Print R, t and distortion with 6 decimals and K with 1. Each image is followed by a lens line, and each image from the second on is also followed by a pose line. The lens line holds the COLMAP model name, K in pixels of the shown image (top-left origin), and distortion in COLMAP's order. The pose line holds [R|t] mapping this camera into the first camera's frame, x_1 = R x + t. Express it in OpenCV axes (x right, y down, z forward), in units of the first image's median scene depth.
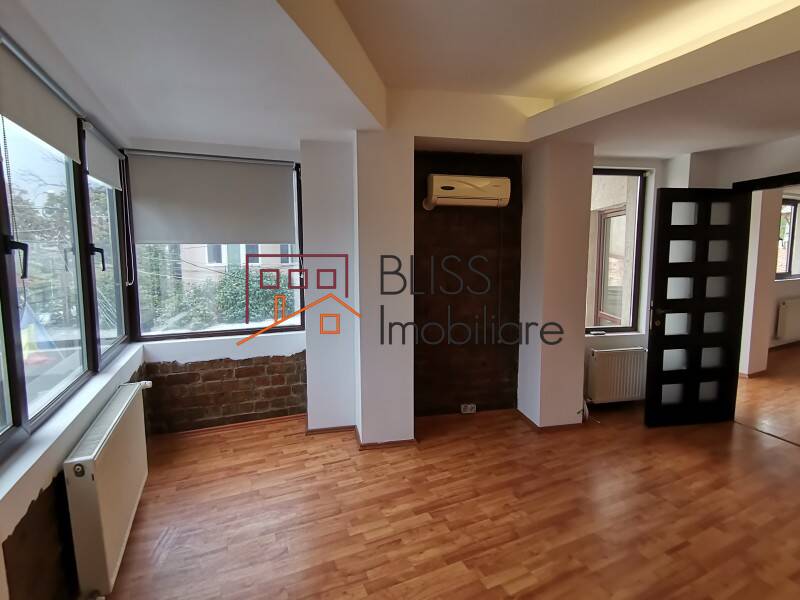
lens RADIAL K [[396.0, 0, 403.8], [0, 396.0, 291.7], [0, 0, 1]] dist [0.034343, -0.033977]
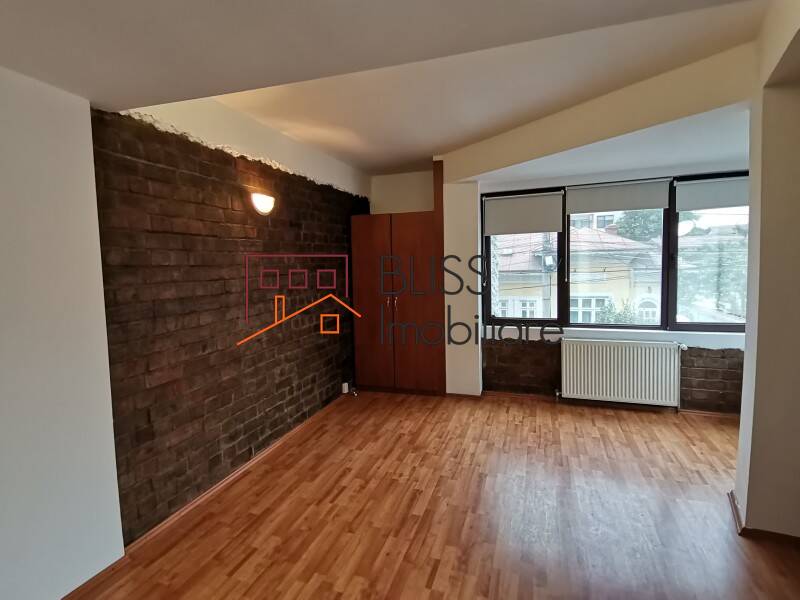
lens RADIAL K [[396.0, 0, 403.8], [0, 396.0, 291.7], [0, 0, 1]] dist [0.034343, -0.033977]
pose [[-0.691743, 0.073208, -0.718423, 1.158832], [-0.035950, 0.990124, 0.135510, -0.140058], [0.721248, 0.119565, -0.682280, 1.277140]]
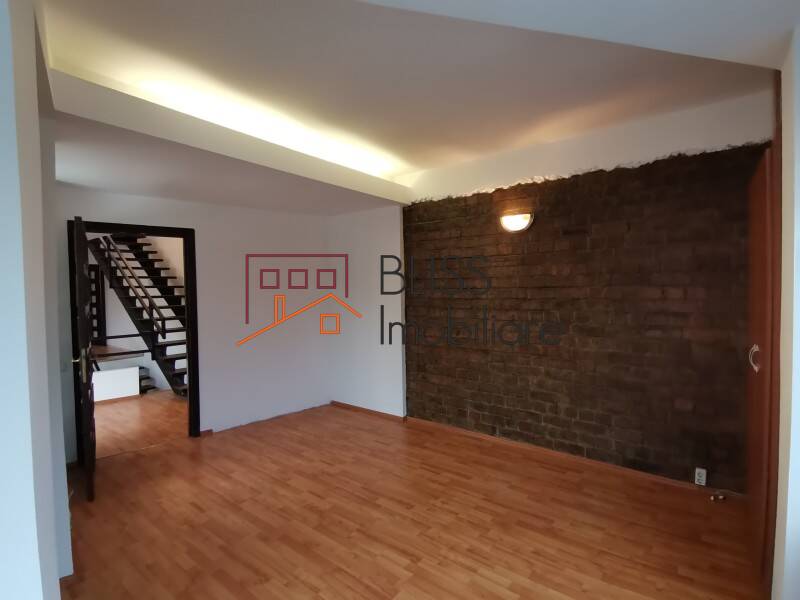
lens RADIAL K [[396.0, 0, 403.8], [0, 396.0, 291.7], [0, 0, 1]] dist [0.034343, -0.033977]
pose [[-0.457724, -0.011781, 0.889016, -0.594419], [0.097805, 0.993177, 0.063518, -0.114246], [-0.883698, 0.116024, -0.453449, 1.070612]]
